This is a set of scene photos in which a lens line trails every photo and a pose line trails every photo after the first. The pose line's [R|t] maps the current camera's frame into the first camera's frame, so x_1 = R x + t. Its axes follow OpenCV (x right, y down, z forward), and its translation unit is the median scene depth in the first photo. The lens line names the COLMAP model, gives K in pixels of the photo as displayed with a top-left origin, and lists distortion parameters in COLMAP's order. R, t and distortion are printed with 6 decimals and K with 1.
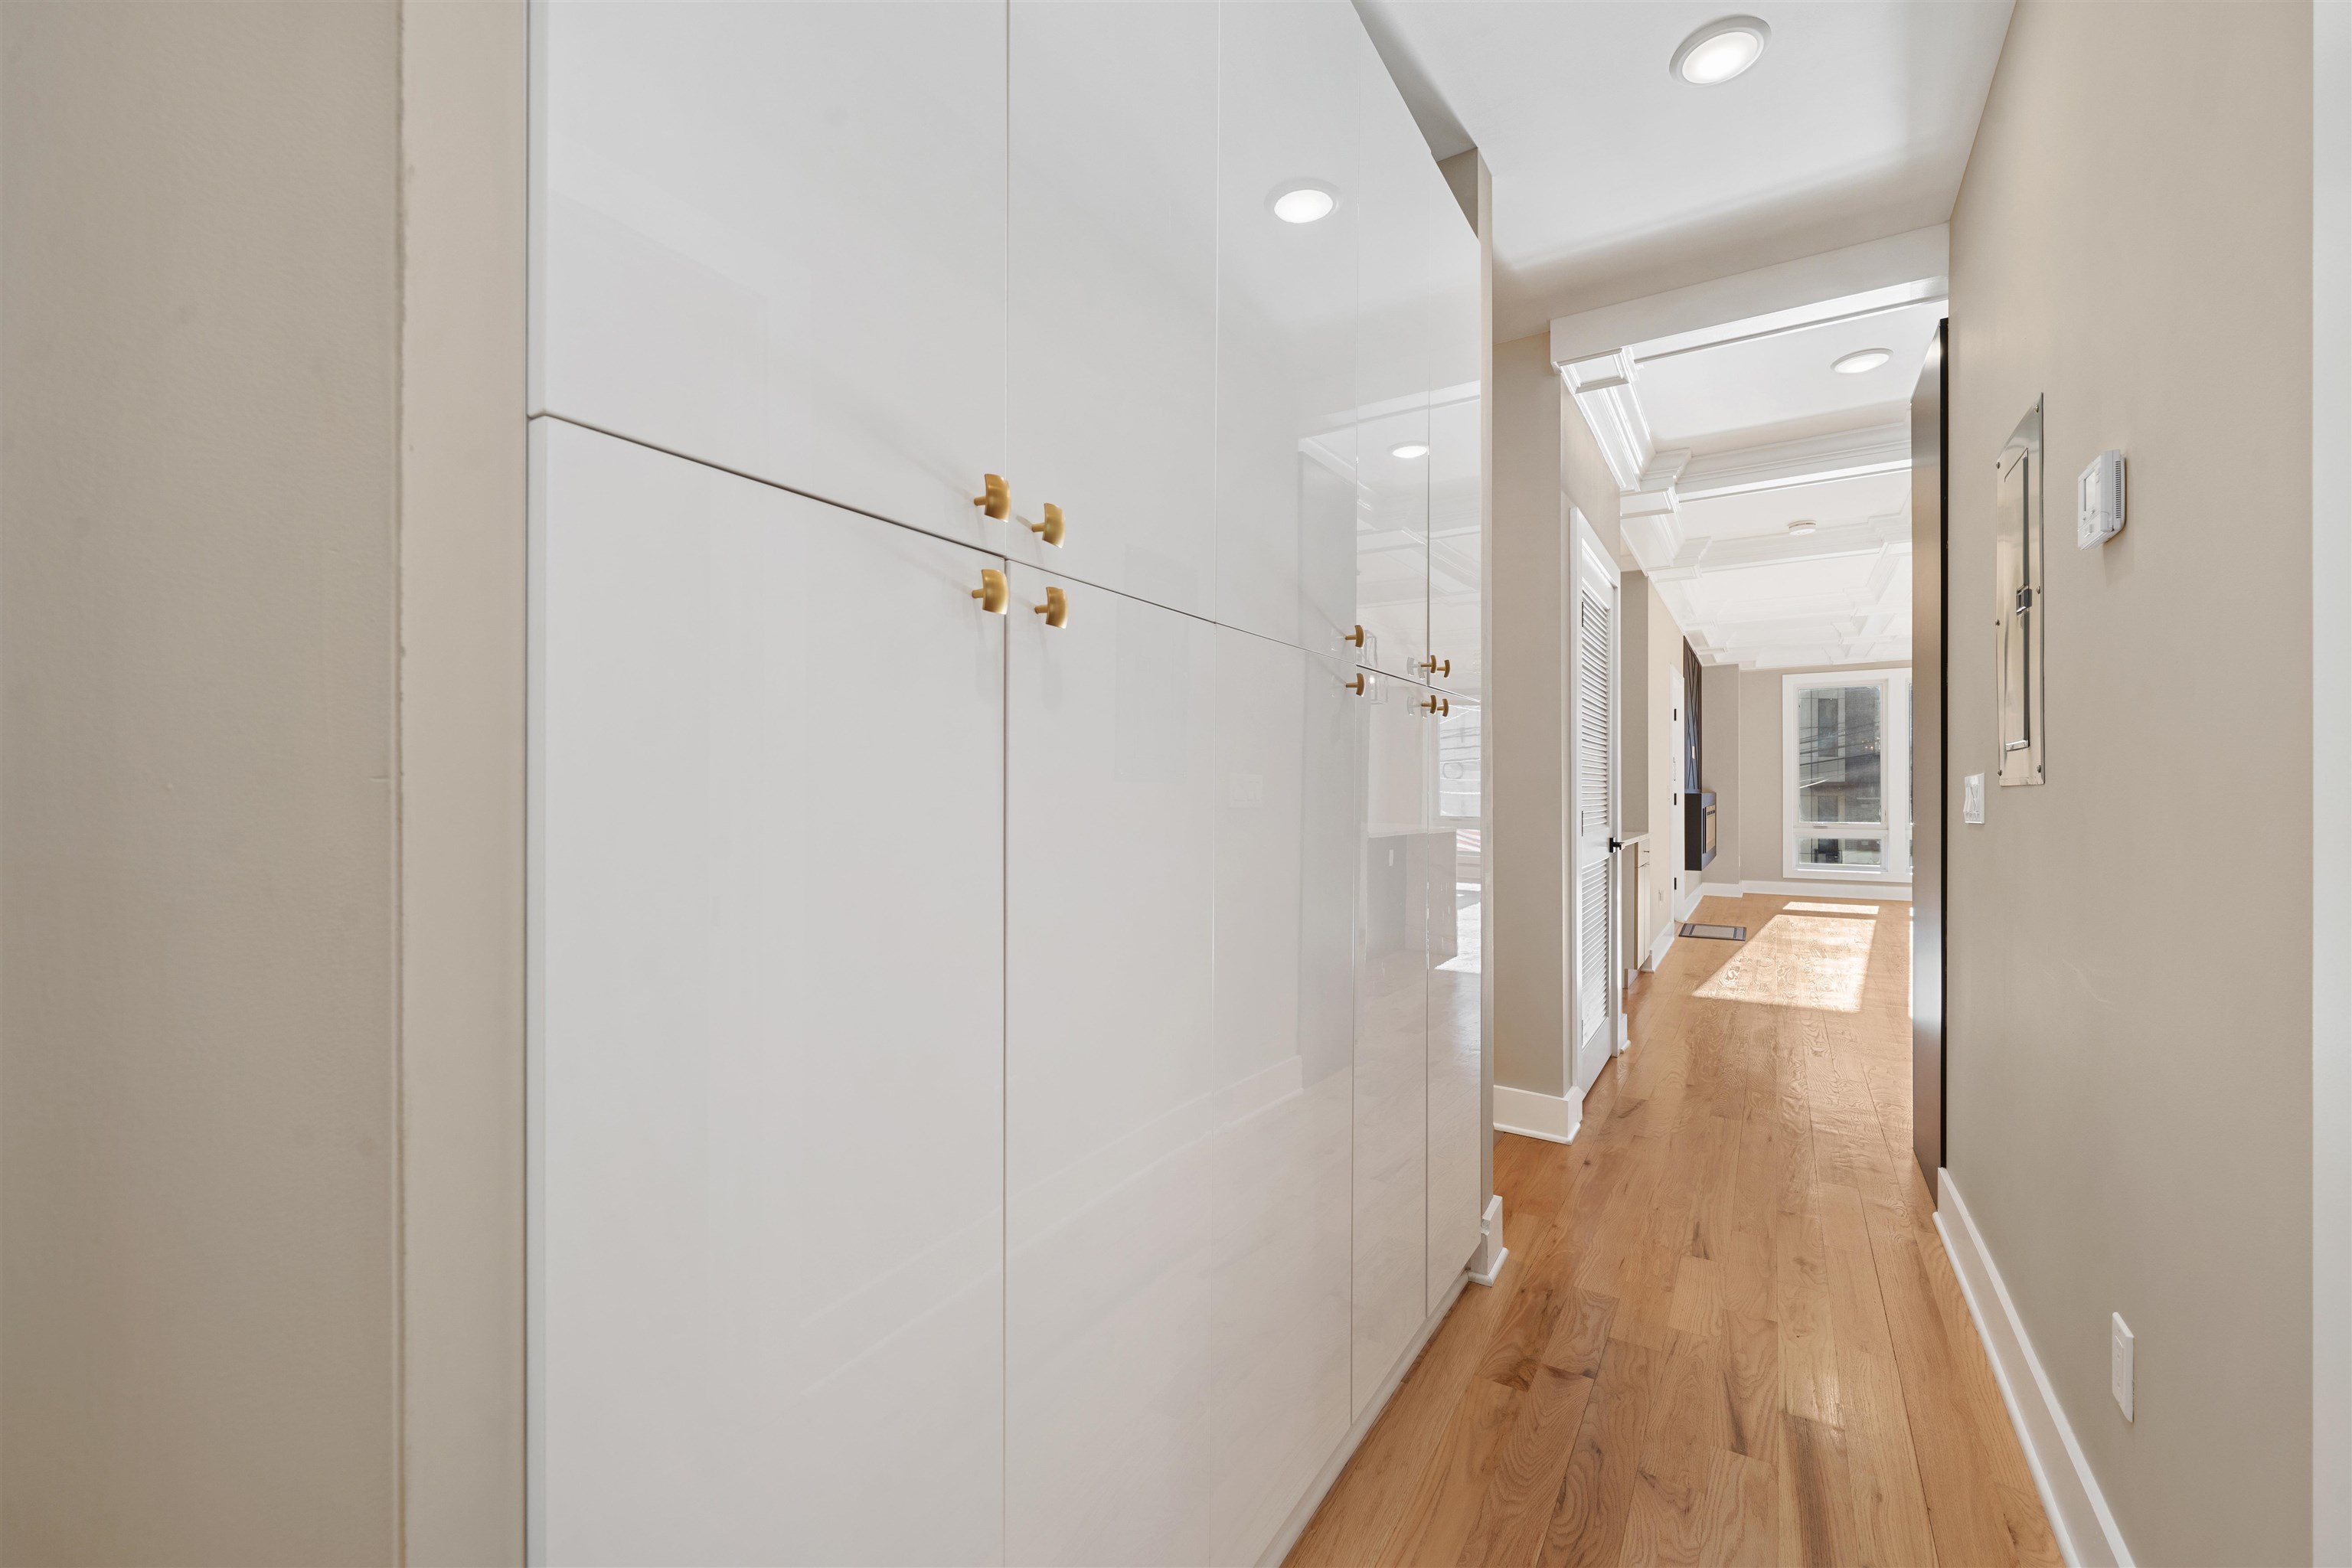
lens RADIAL K [[945.2, 0, 1155.9], [0, 945.2, 790.3], [0, 0, 1]] dist [-0.003547, 0.000437]
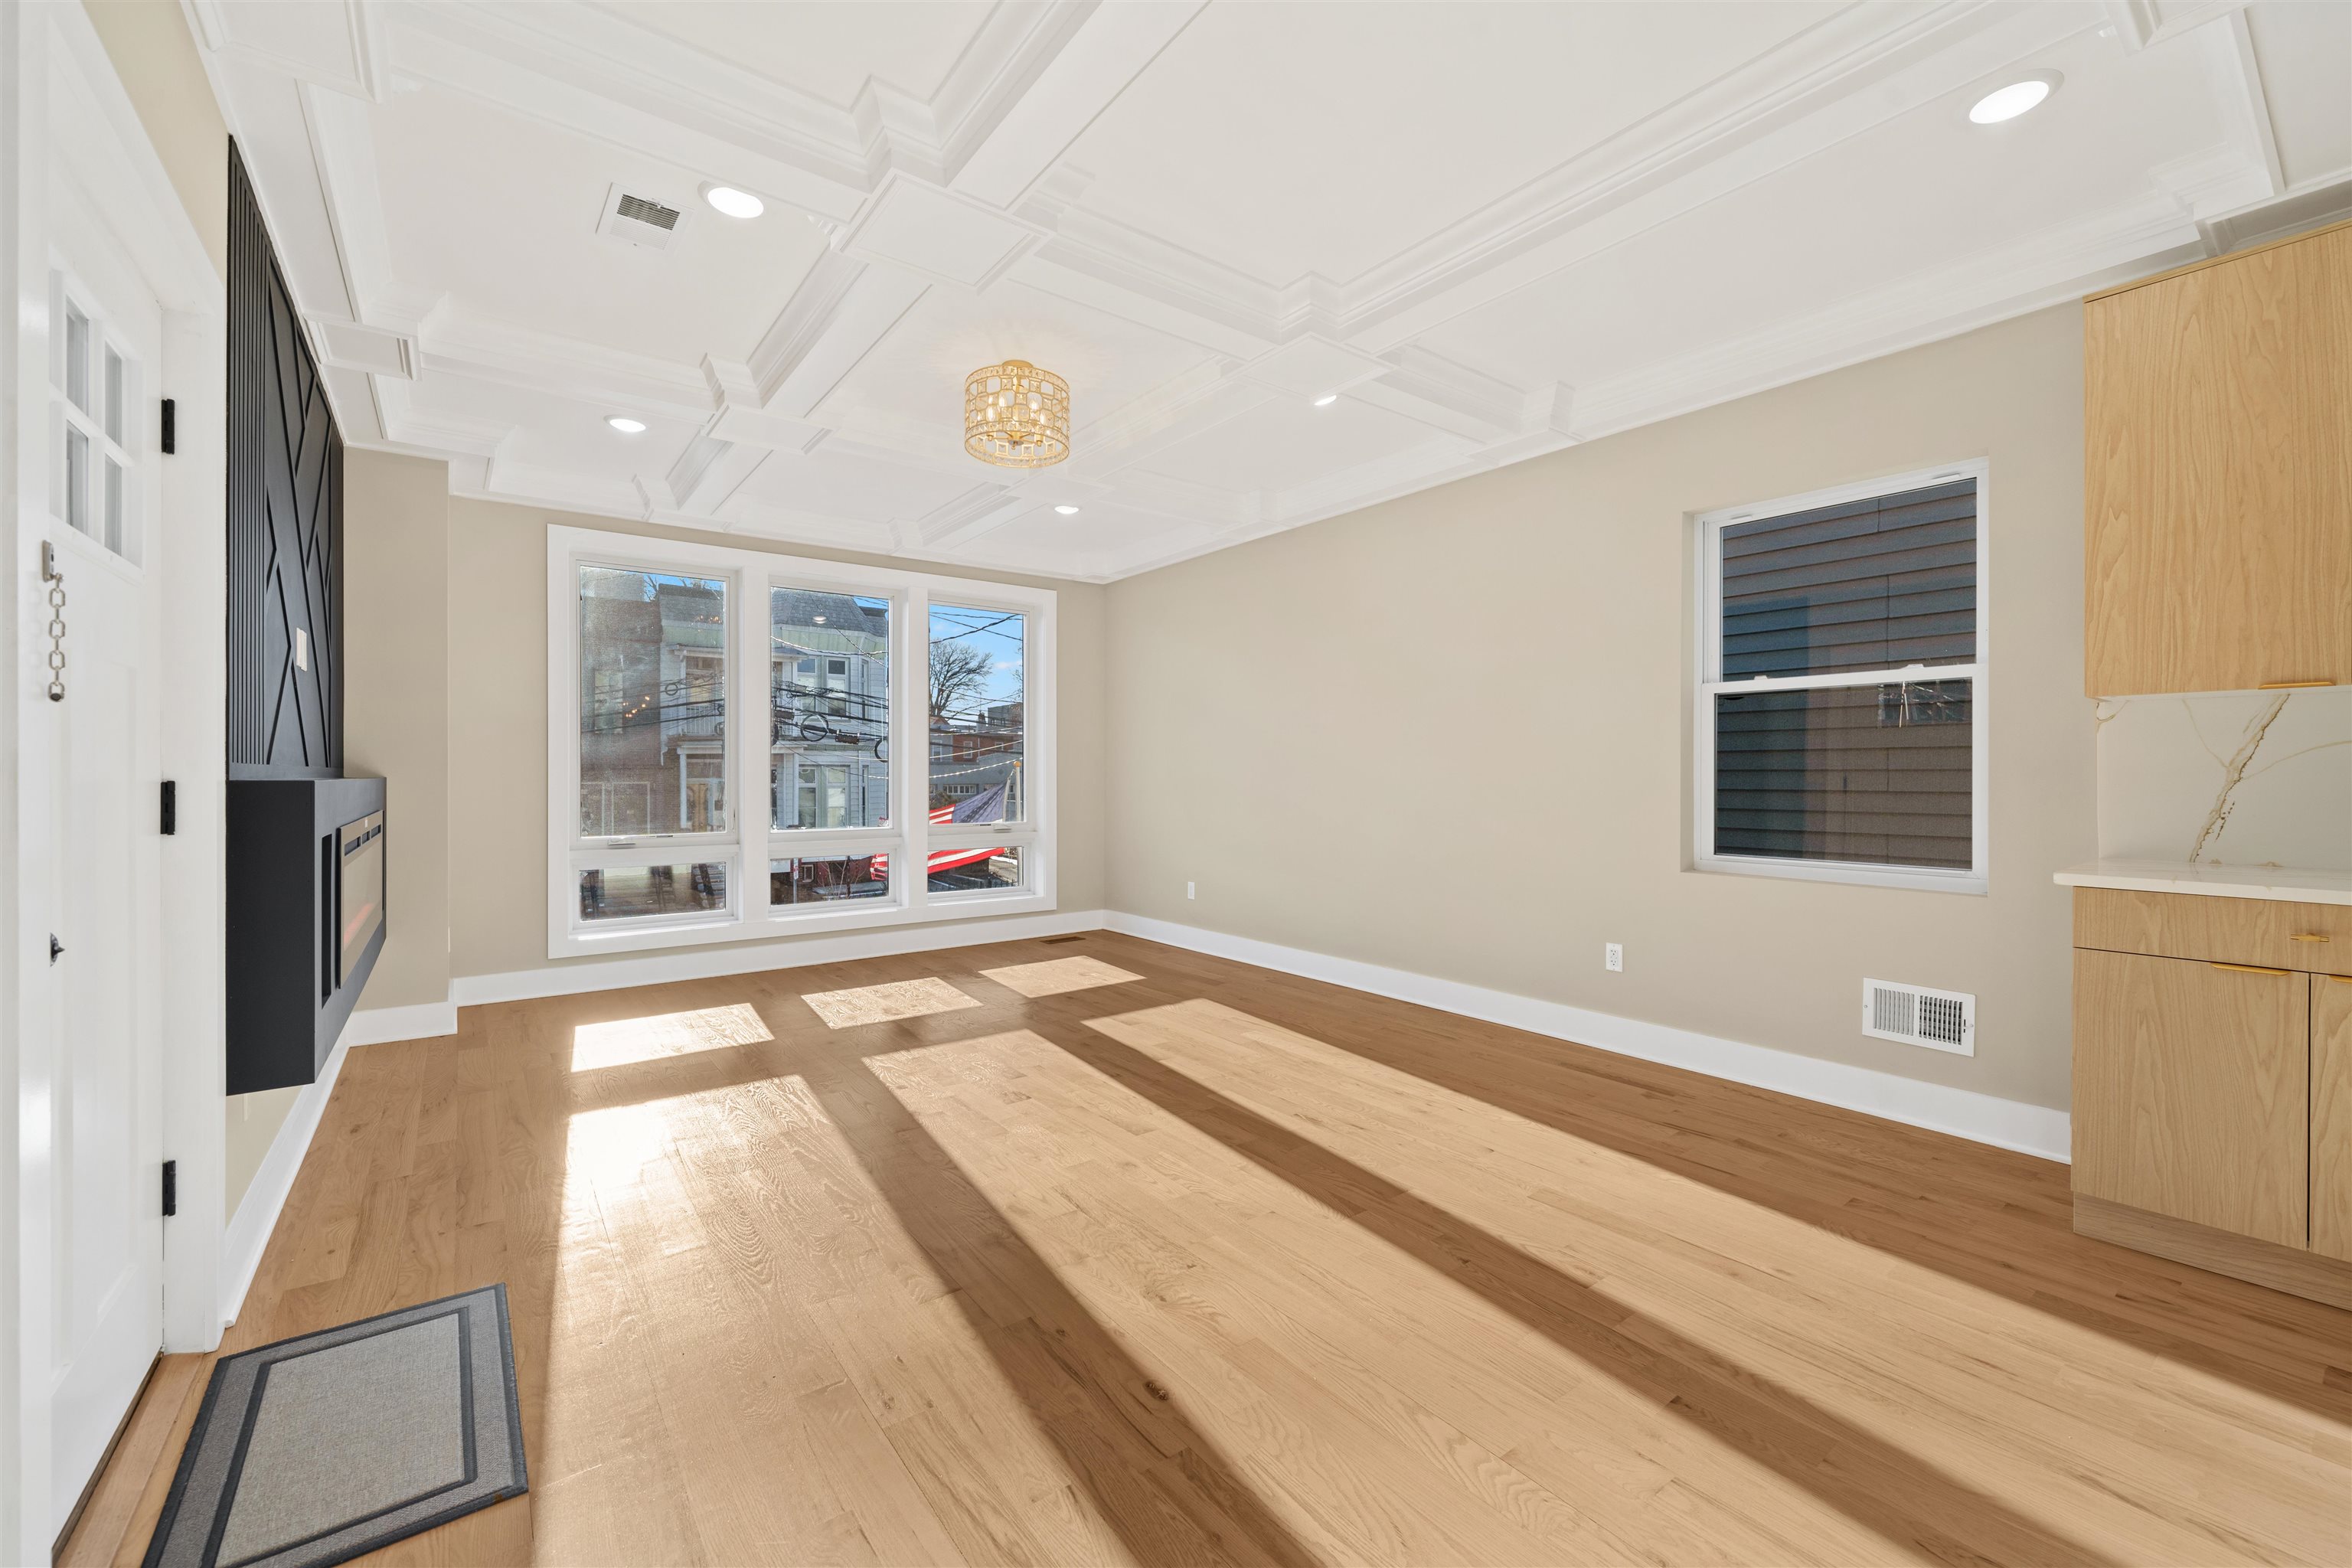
lens RADIAL K [[945.2, 0, 1174.3], [0, 945.2, 776.6], [0, 0, 1]] dist [-0.003547, 0.000437]
pose [[0.338917, -0.002333, 0.940814, 0.394029], [0.000145, 0.999997, 0.002428, 0.001905], [-0.940816, -0.000687, 0.338916, 0.656109]]
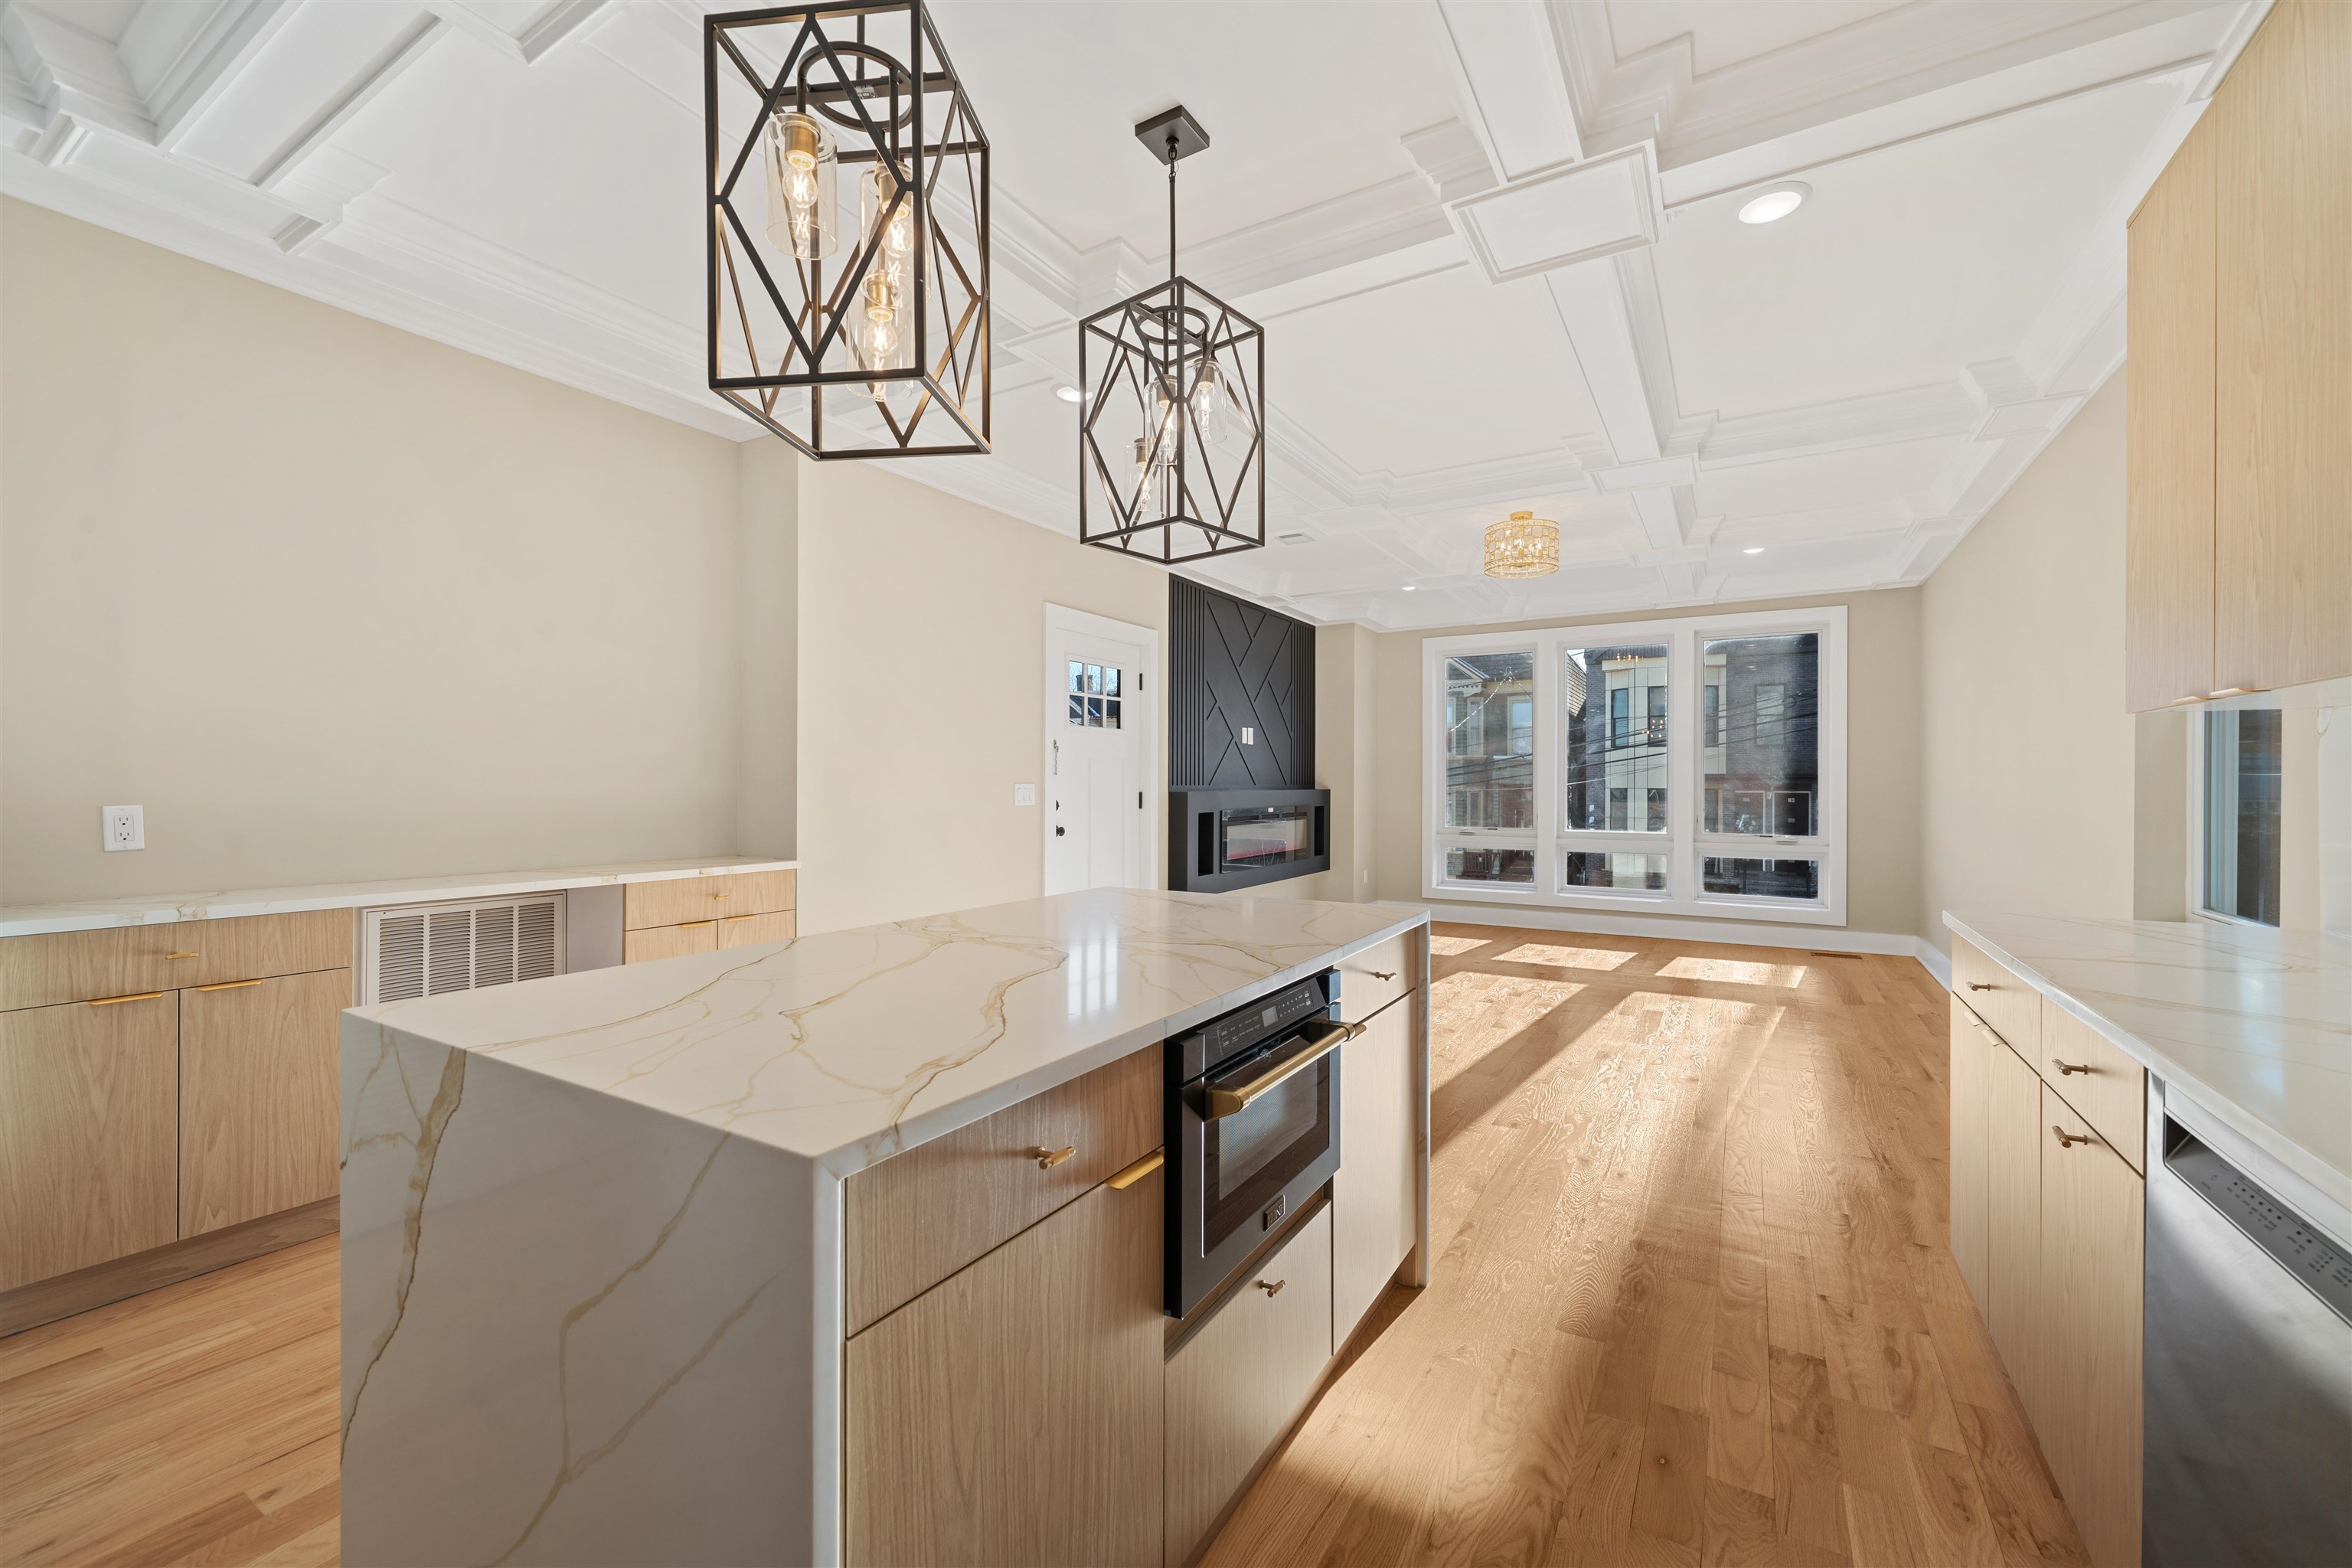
lens RADIAL K [[945.2, 0, 1174.7], [0, 945.2, 781.9], [0, 0, 1]] dist [-0.003547, 0.000437]
pose [[0.999336, 0.001829, 0.036402, 0.512069], [-0.001871, 0.999998, 0.001124, -0.004487], [-0.036399, -0.001192, 0.999337, 0.272050]]
